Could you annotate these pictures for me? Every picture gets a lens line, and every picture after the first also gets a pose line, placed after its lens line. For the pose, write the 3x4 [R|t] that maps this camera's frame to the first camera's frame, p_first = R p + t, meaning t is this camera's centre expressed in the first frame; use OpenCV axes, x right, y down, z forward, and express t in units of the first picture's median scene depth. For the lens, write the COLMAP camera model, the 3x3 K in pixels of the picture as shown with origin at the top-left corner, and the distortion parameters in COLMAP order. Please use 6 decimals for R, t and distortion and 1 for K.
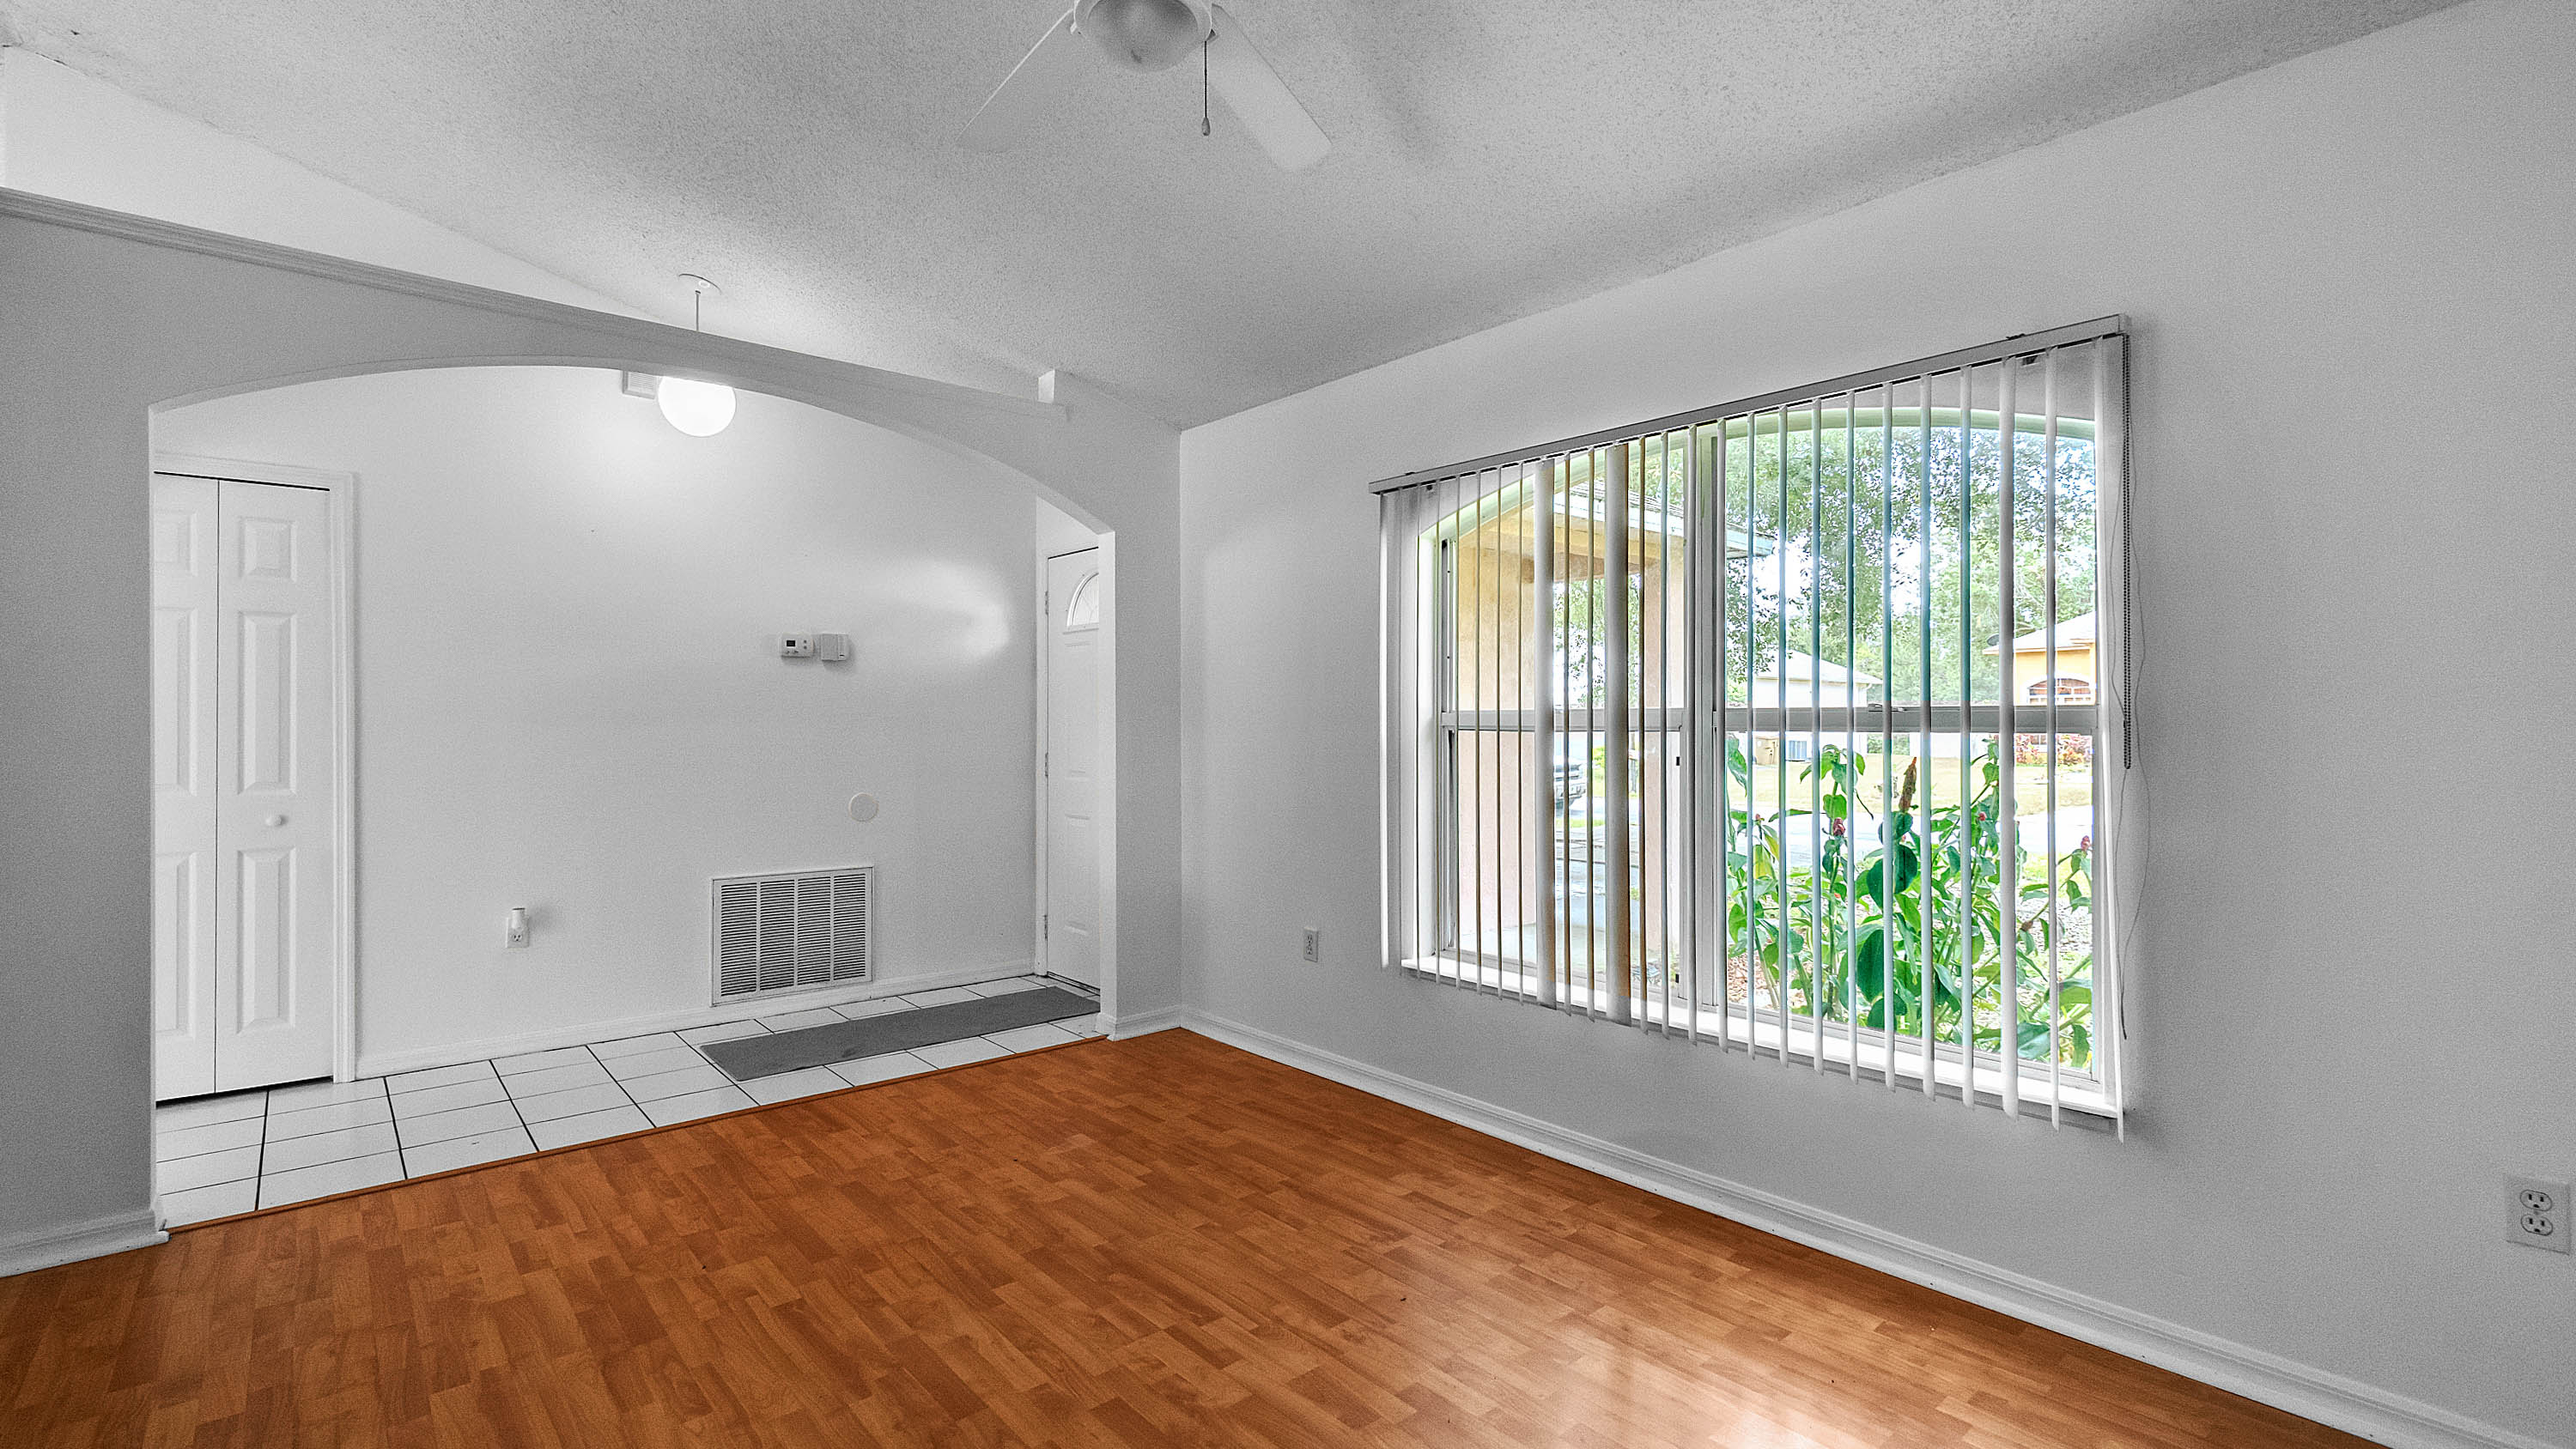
lens RADIAL K [[1114.8, 0, 1272.1], [0, 1114.8, 720.9], [0, 0, 1]] dist [-0.003294, -0.000158]
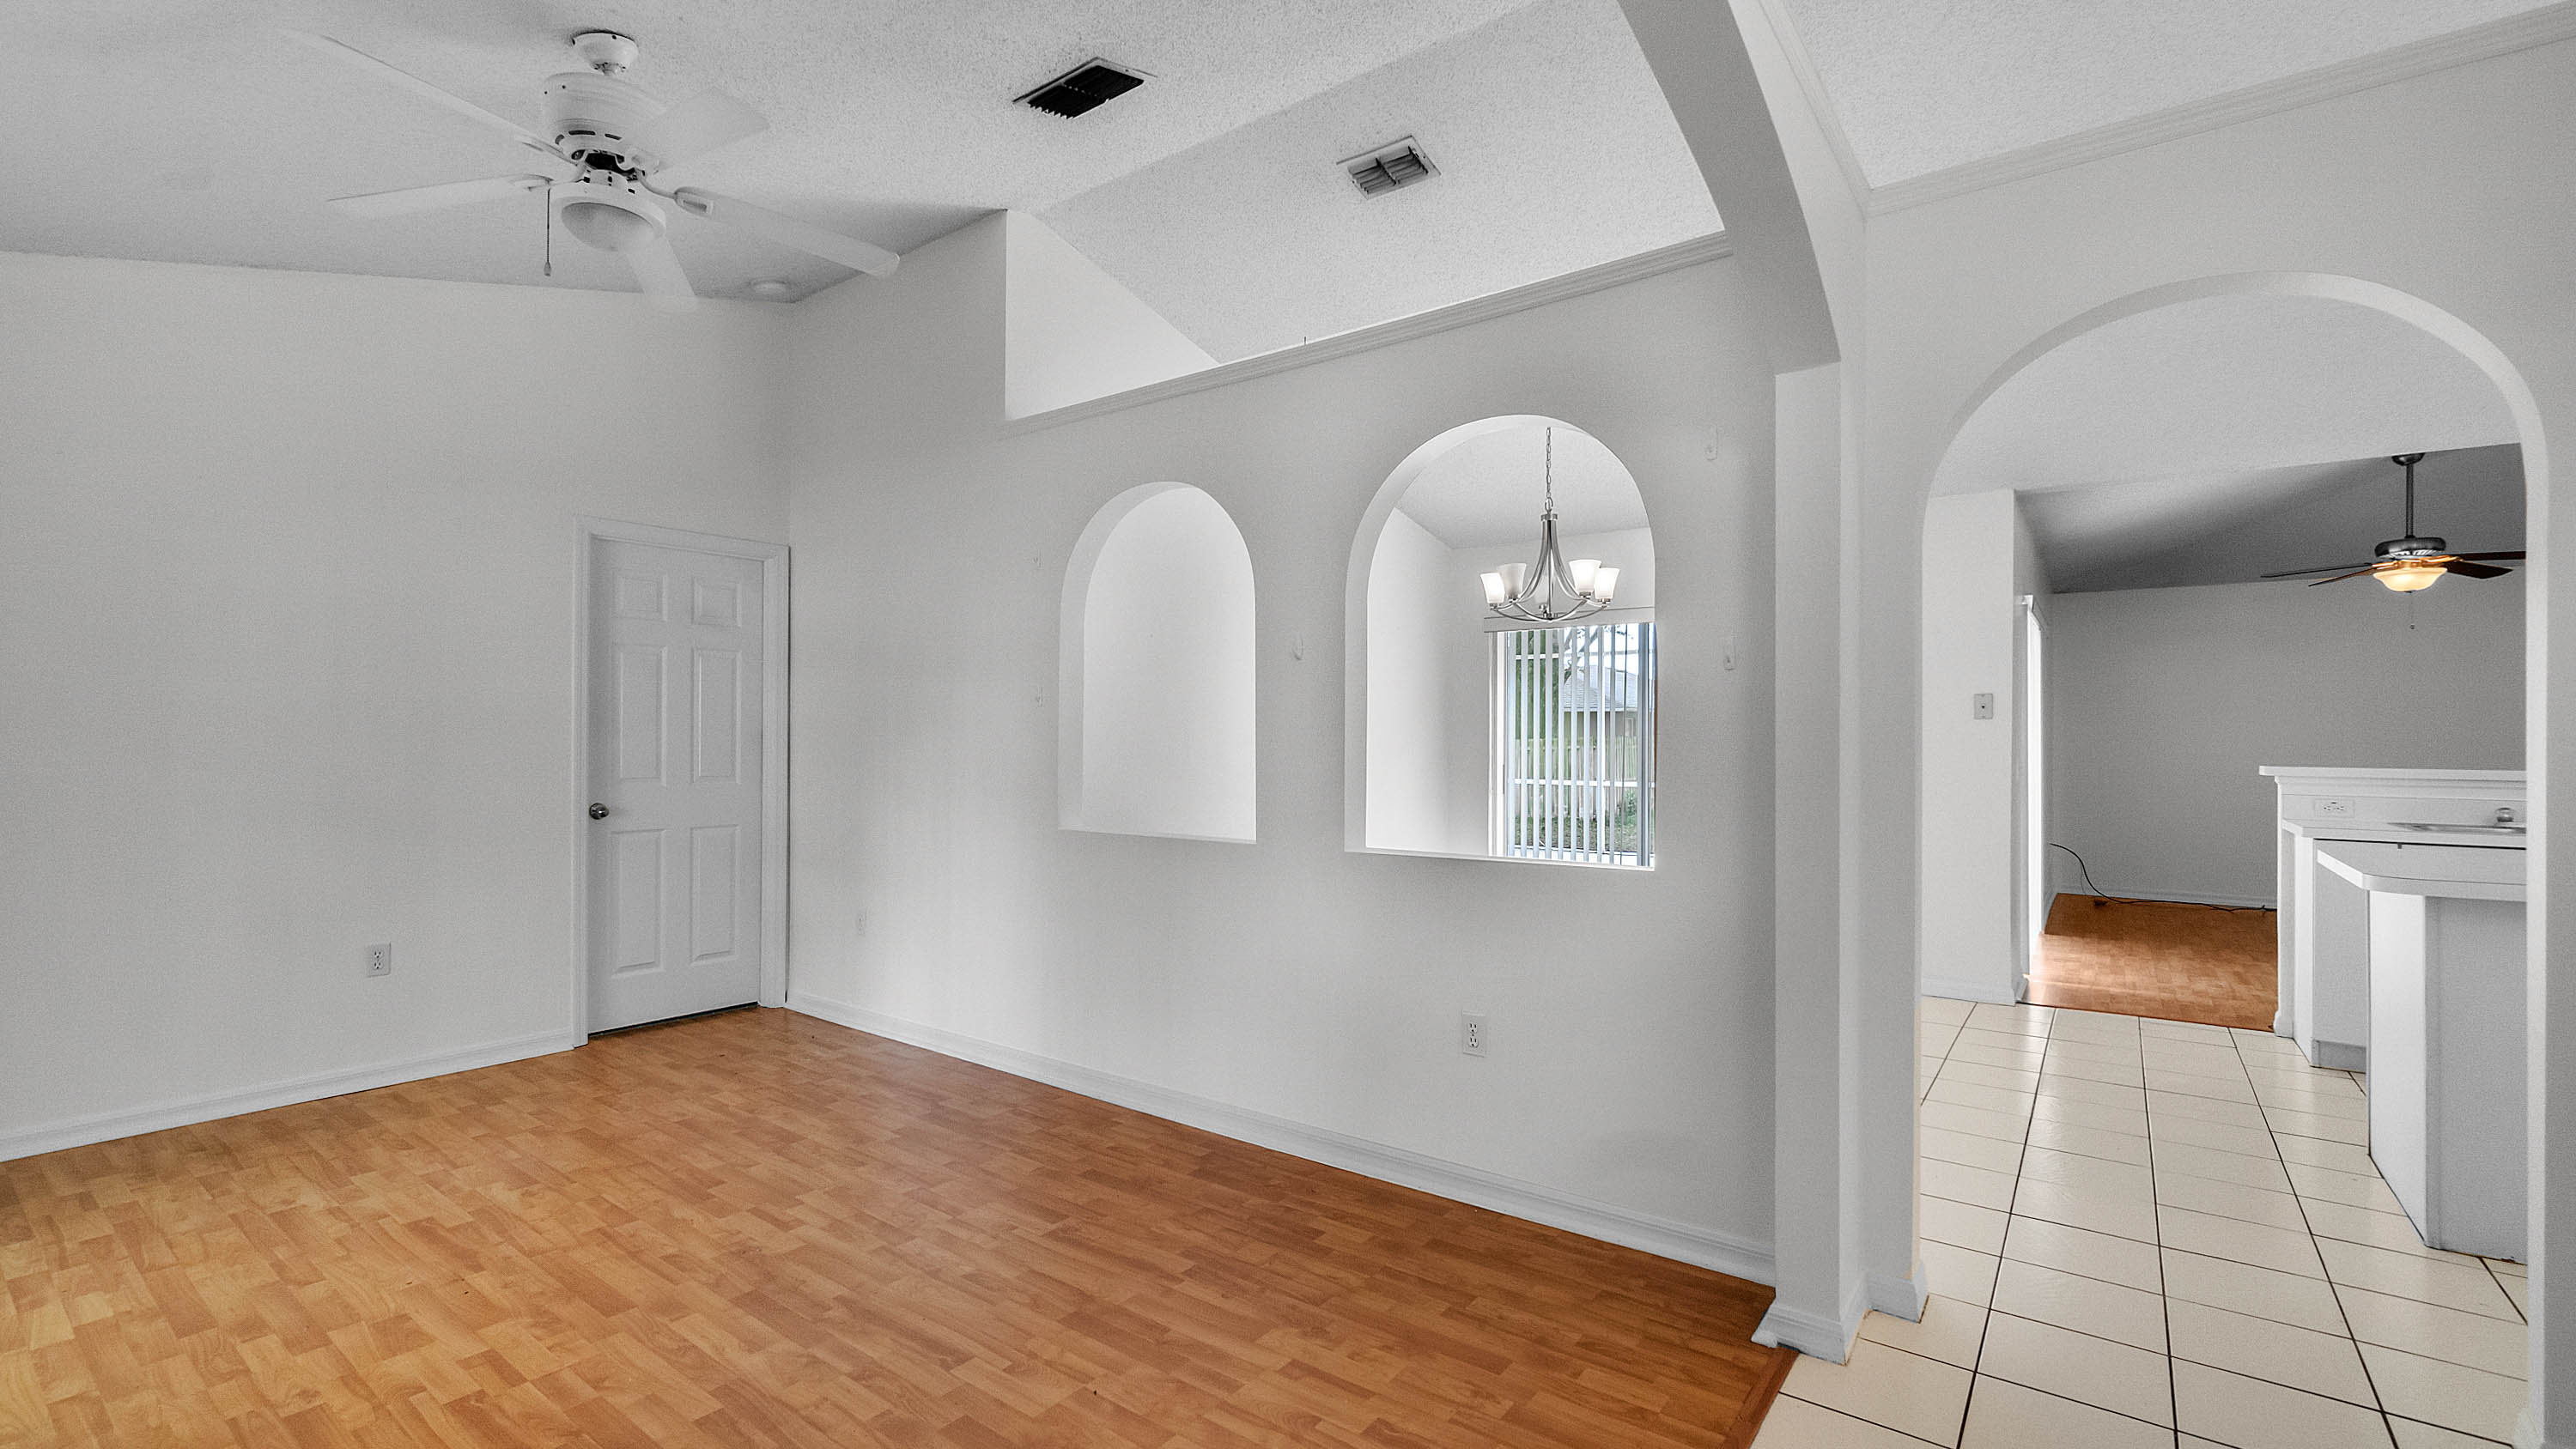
lens RADIAL K [[1136.2, 0, 1278.7], [0, 1136.2, 730.2], [0, 0, 1]] dist [-0.002377, 0.000282]
pose [[-0.978721, -0.004646, -0.205142, -0.350427], [-0.003420, 0.999974, -0.006329, -0.000145], [0.205166, -0.005493, -0.978712, 1.396915]]
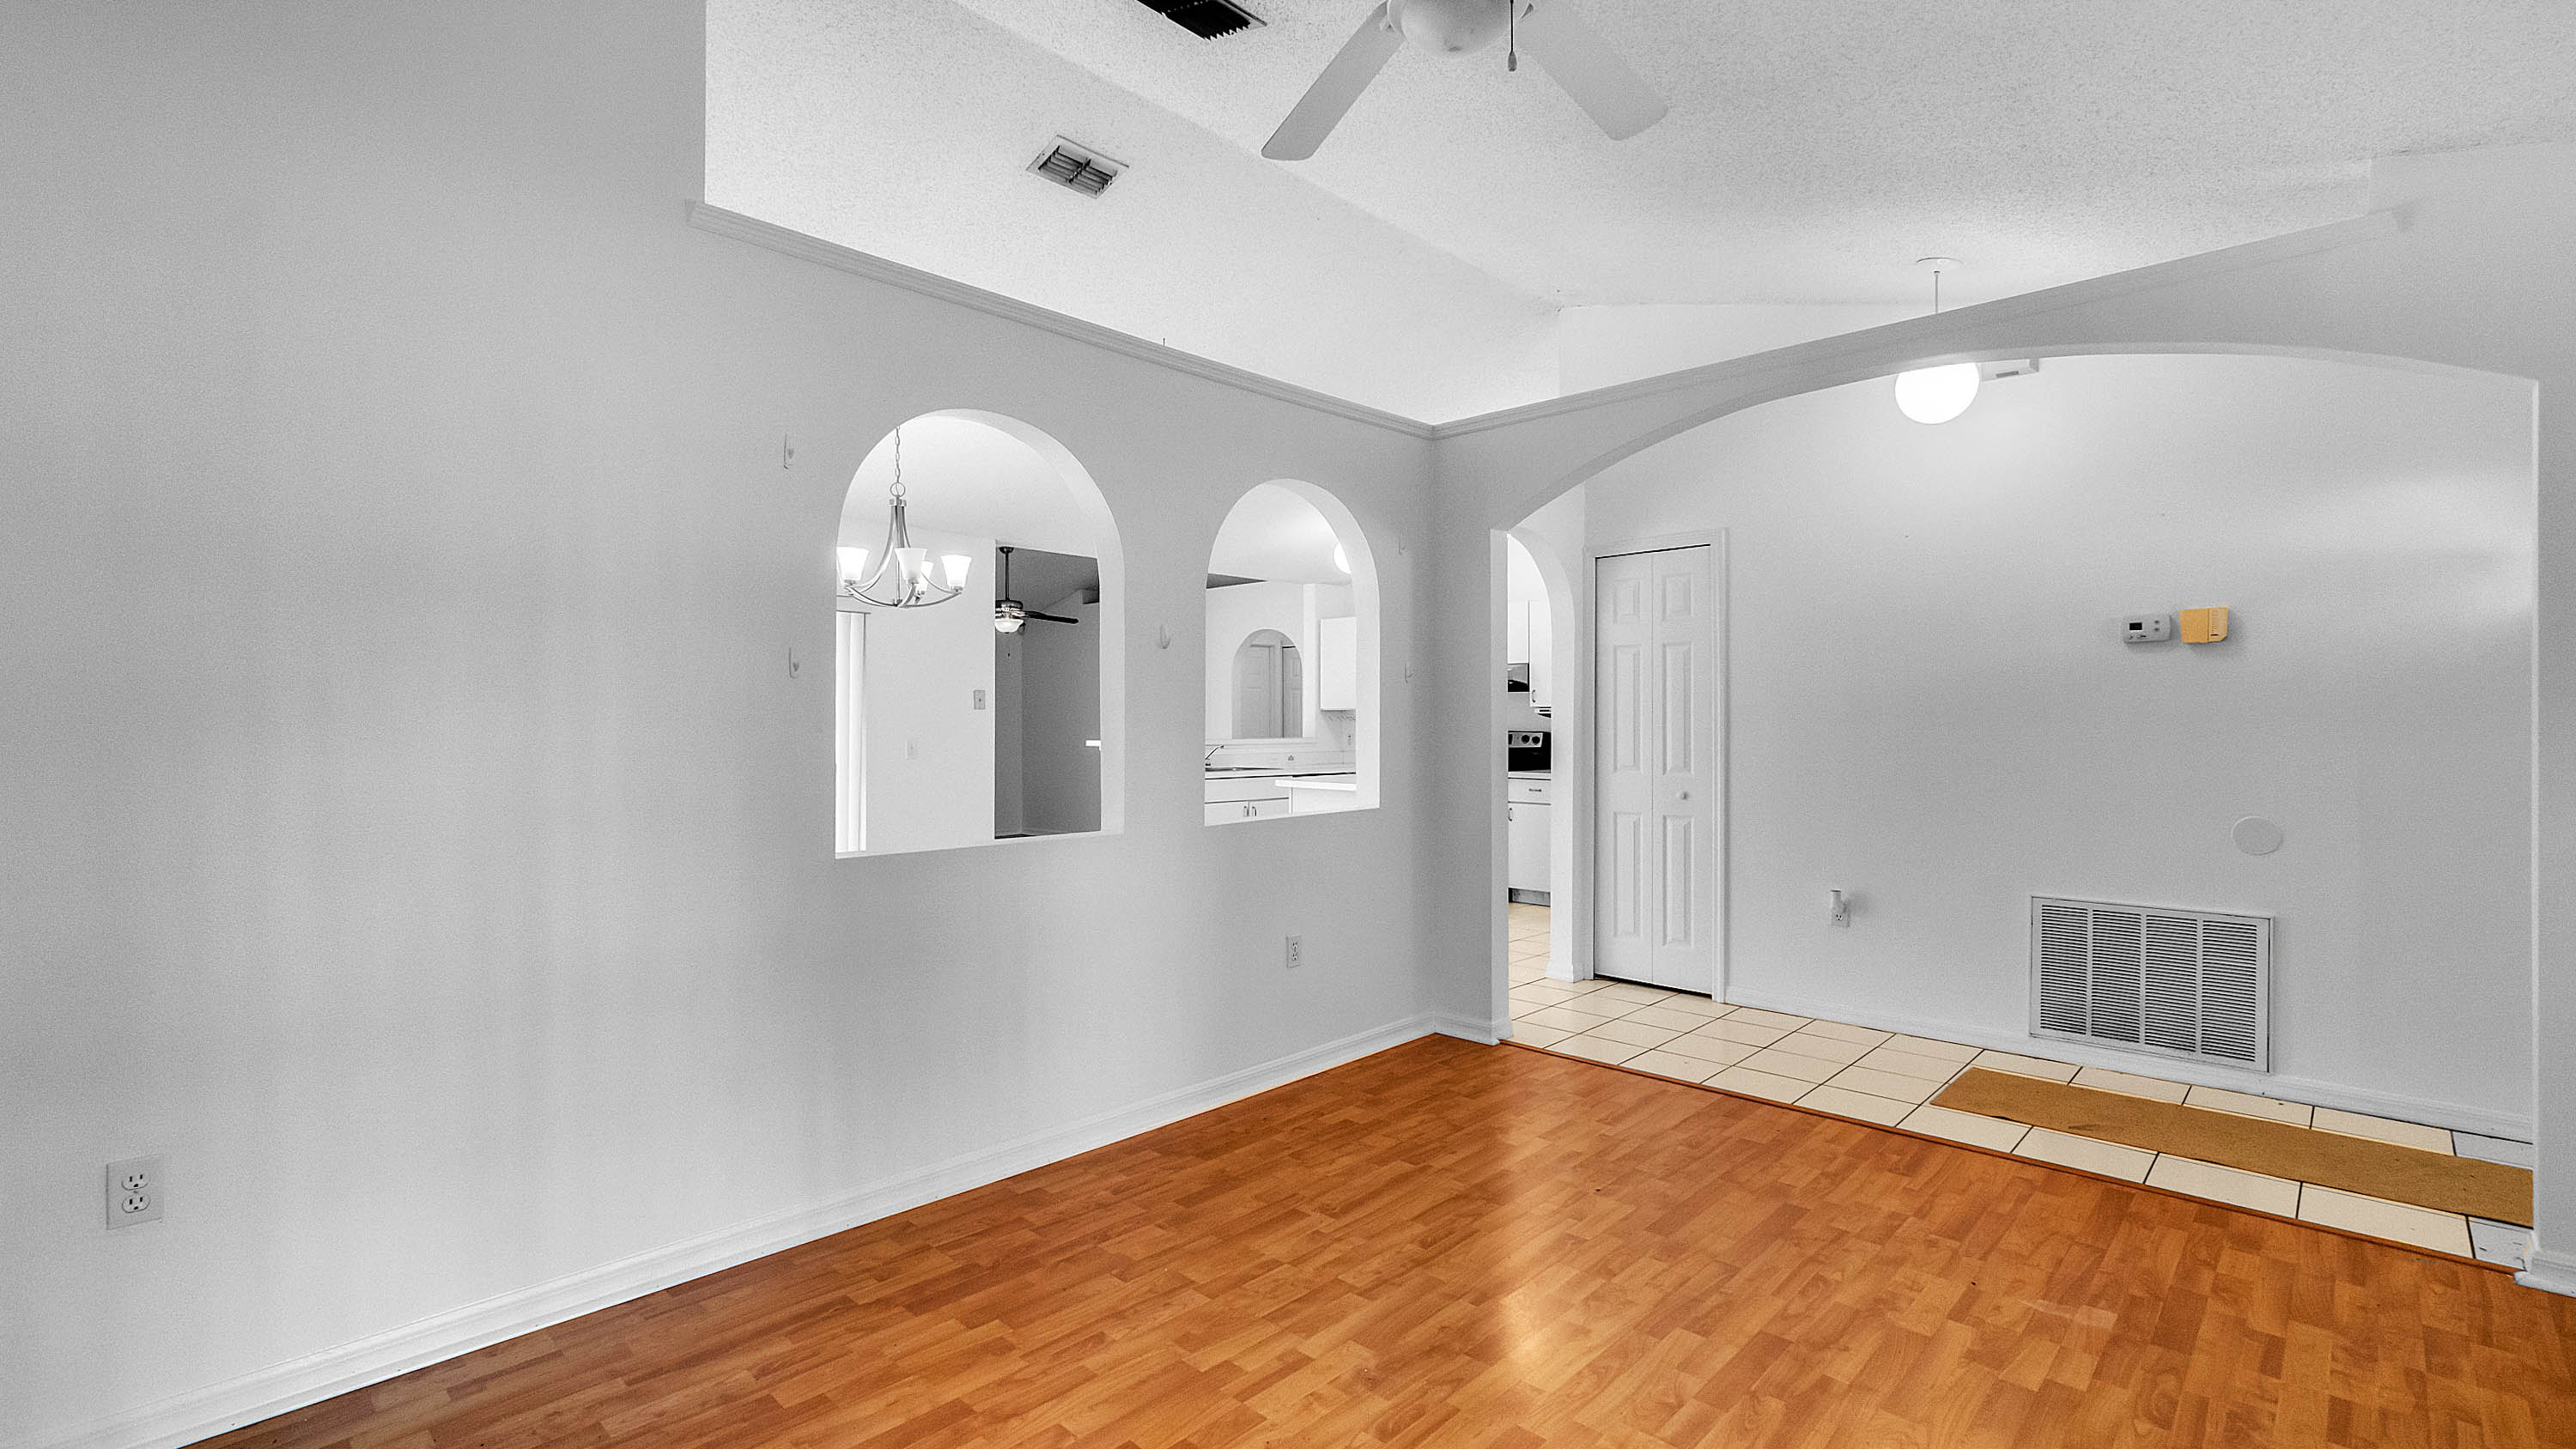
lens RADIAL K [[1133.4, 0, 1288.0], [0, 1133.4, 724.5], [0, 0, 1]] dist [-0.001681, 0.000665]
pose [[0.103227, -0.001071, -0.994657, 0.478368], [0.002990, 0.999995, -0.000766, 0.002285], [0.994653, -0.002895, 0.103229, 0.416545]]
